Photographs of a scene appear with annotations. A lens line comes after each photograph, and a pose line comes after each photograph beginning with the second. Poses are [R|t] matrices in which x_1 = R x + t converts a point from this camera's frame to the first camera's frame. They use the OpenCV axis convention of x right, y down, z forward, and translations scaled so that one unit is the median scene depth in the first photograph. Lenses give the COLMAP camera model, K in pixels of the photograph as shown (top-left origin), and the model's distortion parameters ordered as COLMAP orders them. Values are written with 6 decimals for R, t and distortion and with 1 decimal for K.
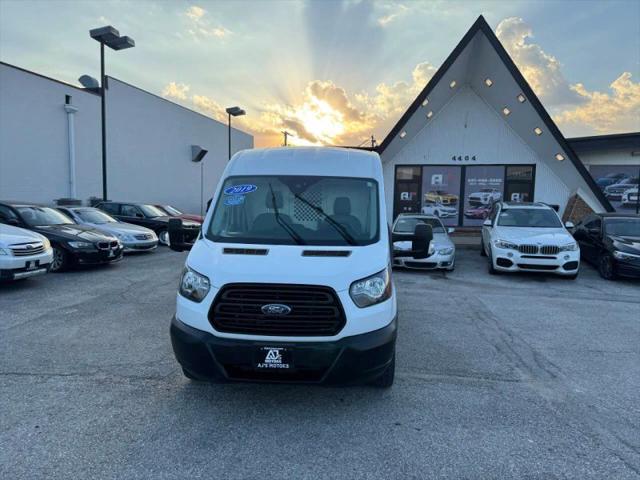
lens RADIAL K [[446.8, 0, 323.0], [0, 446.8, 236.3], [0, 0, 1]] dist [0.054553, -0.063152]
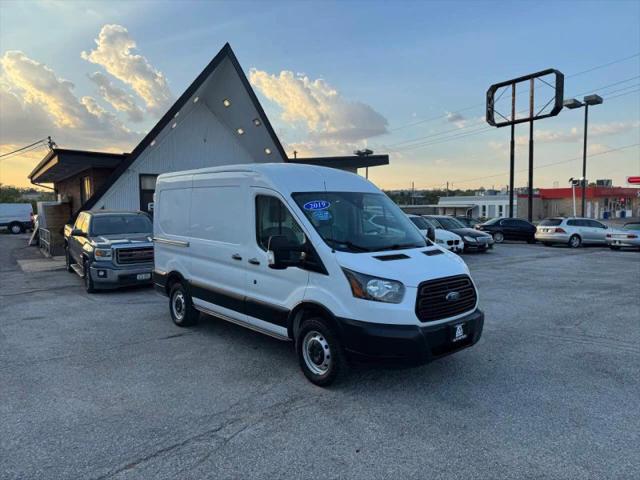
lens RADIAL K [[446.8, 0, 319.9], [0, 446.8, 237.3], [0, 0, 1]] dist [0.054553, -0.063152]
pose [[0.709381, -0.069773, 0.701363, -0.897251], [0.081166, 0.996555, 0.017046, -0.043705], [-0.700136, 0.044835, 0.712600, 0.224009]]
